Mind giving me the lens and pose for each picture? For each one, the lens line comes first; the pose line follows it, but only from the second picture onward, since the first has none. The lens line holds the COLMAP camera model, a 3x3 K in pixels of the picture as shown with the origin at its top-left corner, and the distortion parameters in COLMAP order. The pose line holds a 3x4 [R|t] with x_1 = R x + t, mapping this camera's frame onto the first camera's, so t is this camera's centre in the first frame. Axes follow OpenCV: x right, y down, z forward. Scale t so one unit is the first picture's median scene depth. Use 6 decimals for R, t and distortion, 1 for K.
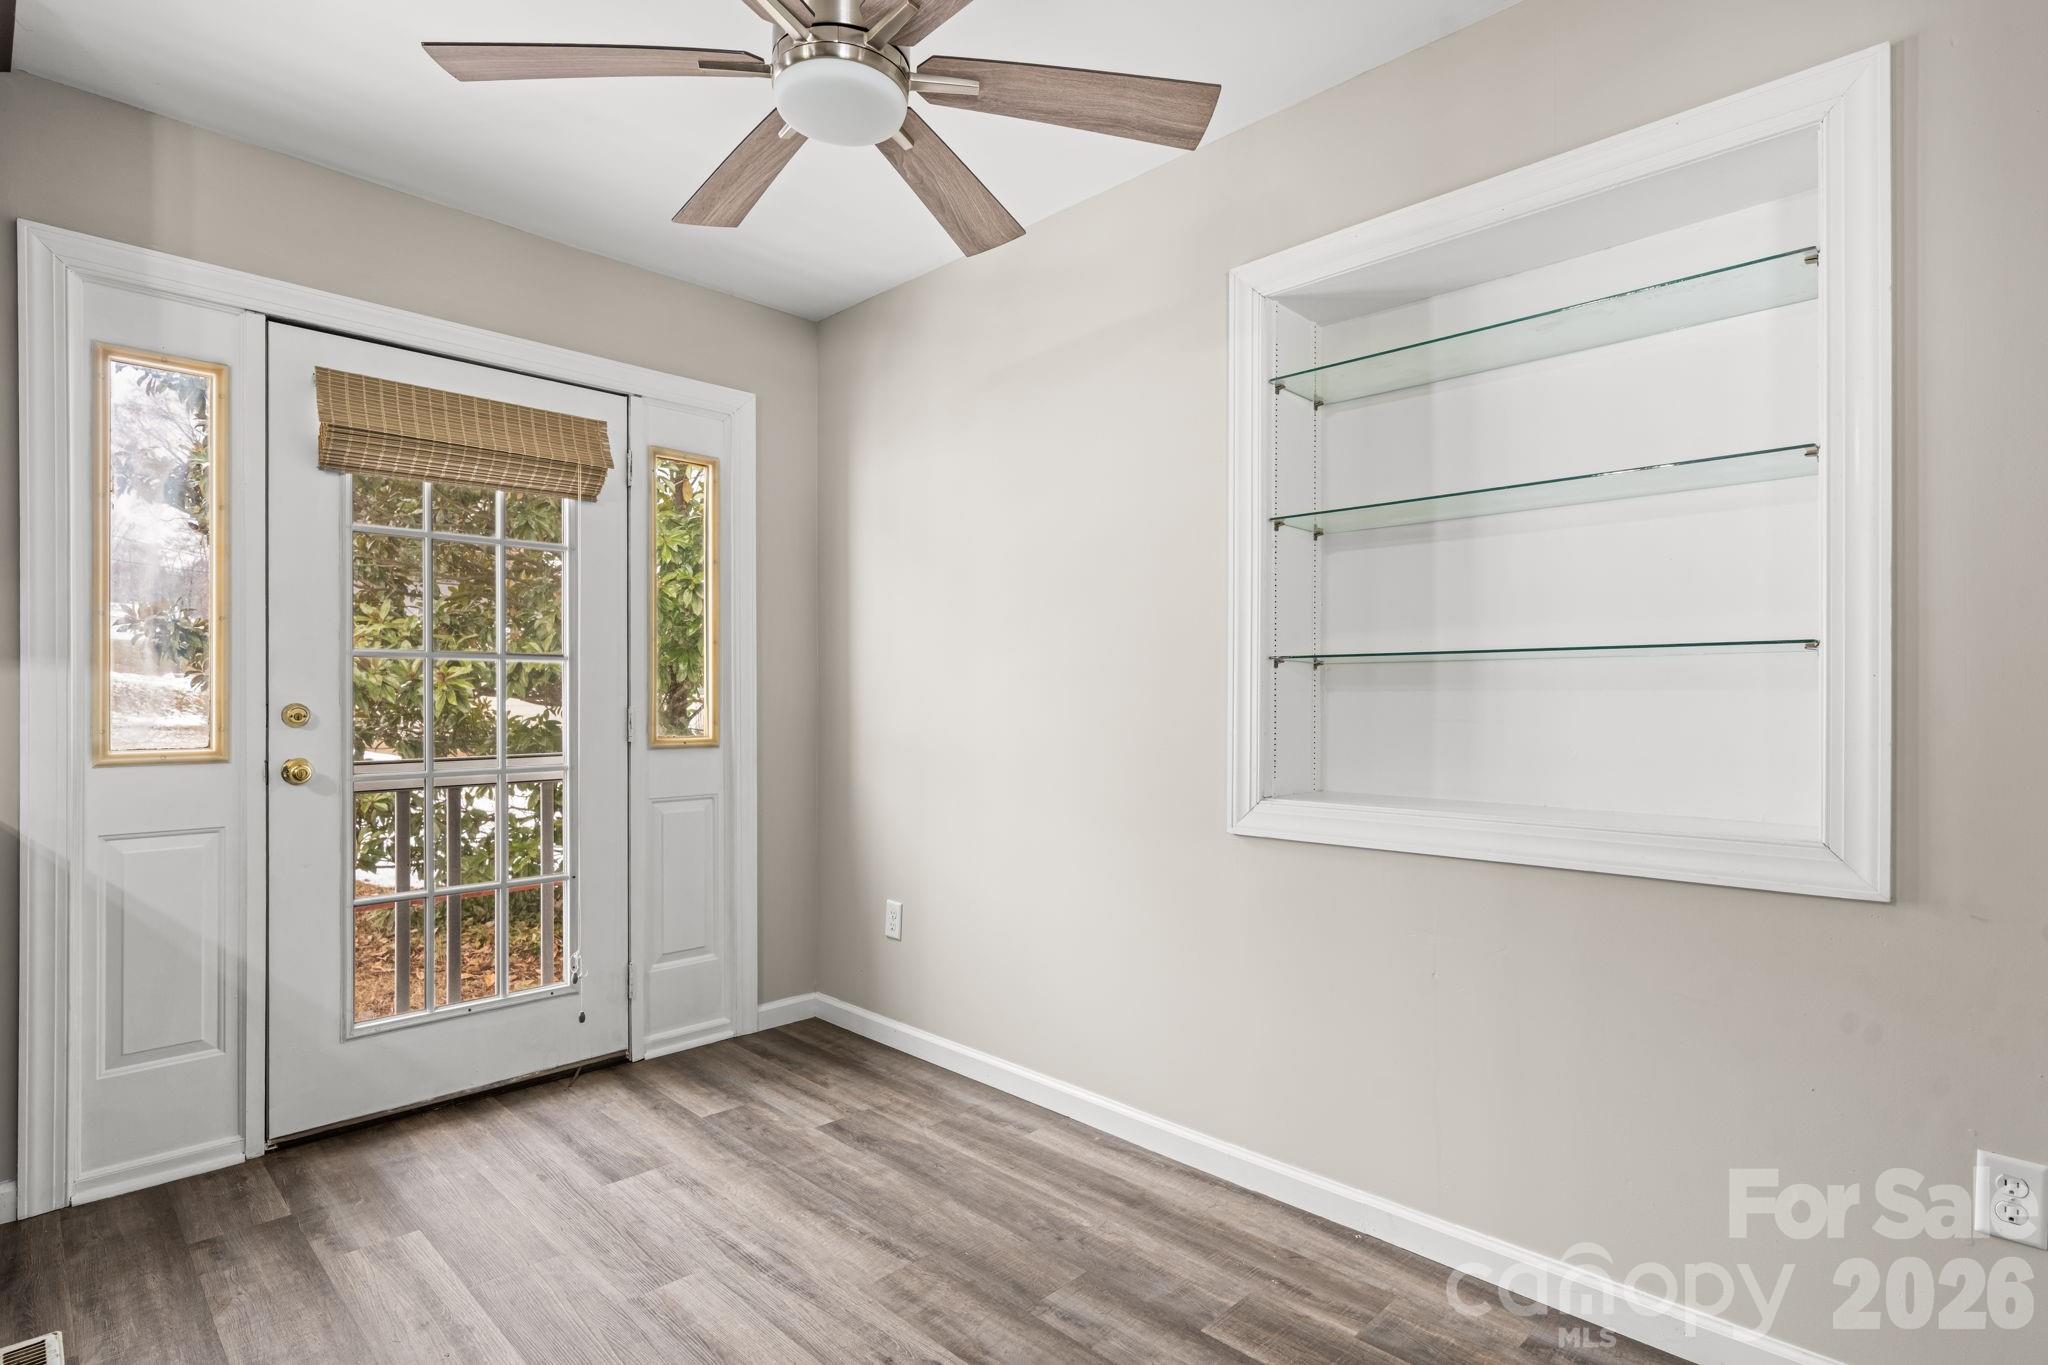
lens RADIAL K [[1034.8, 0, 980.0], [0, 1034.8, 696.6], [0, 0, 1]] dist [0.004519, -0.003902]
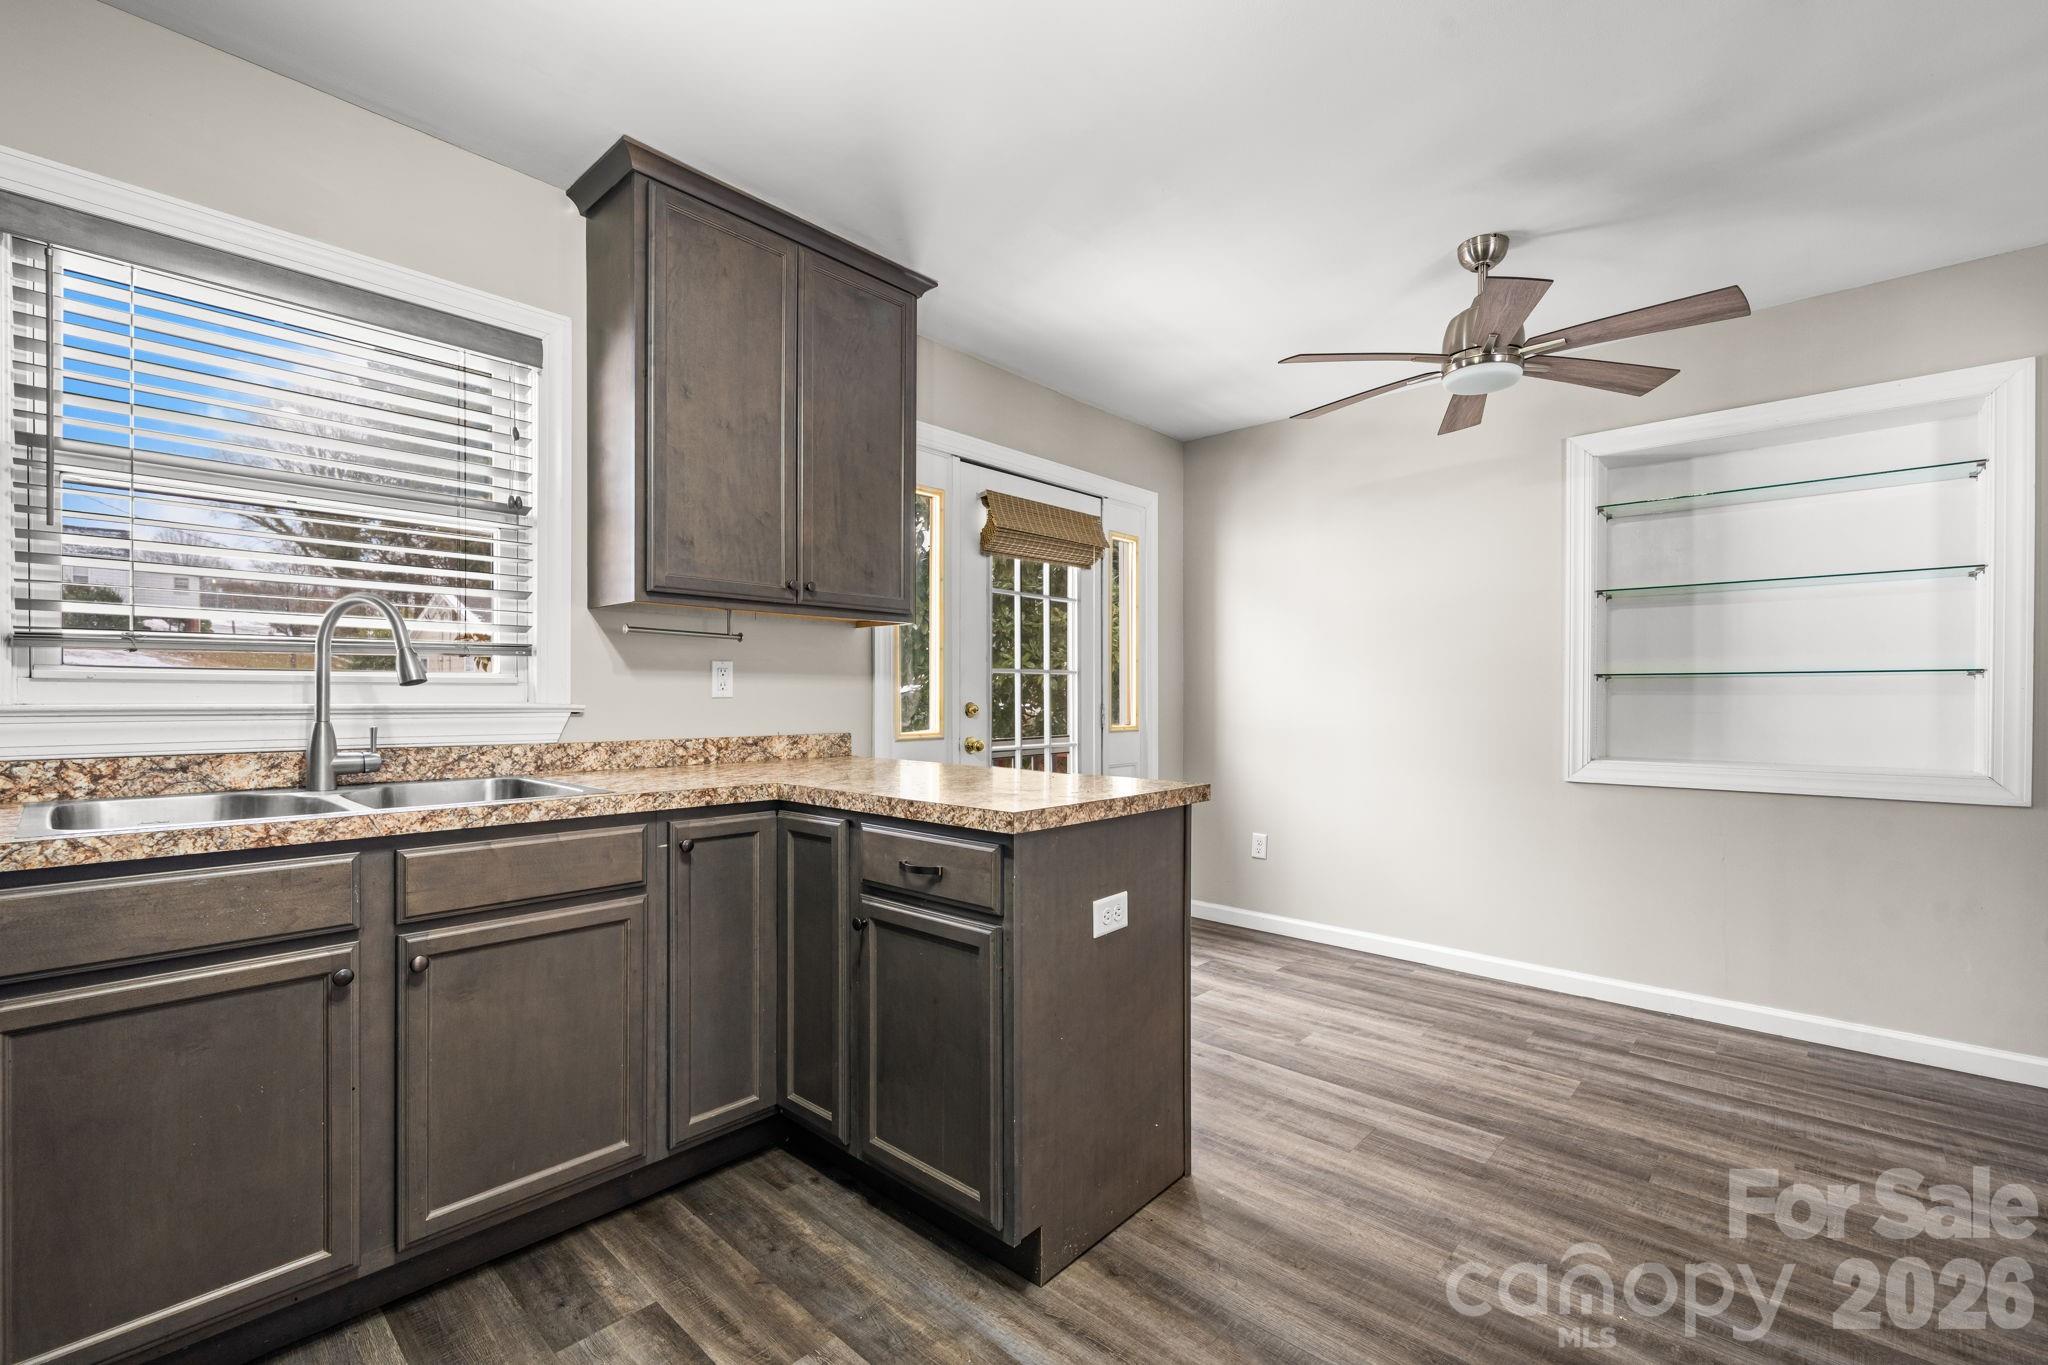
lens RADIAL K [[867.3, 0, 1017.6], [0, 867.3, 695.7], [0, 0, 1]] dist [-0.004380, 0.000224]
pose [[0.999604, 0.000982, 0.028134, -0.658992], [-0.001028, 0.999998, 0.001632, -0.005580], [-0.028133, -0.001660, 0.999603, -0.346951]]
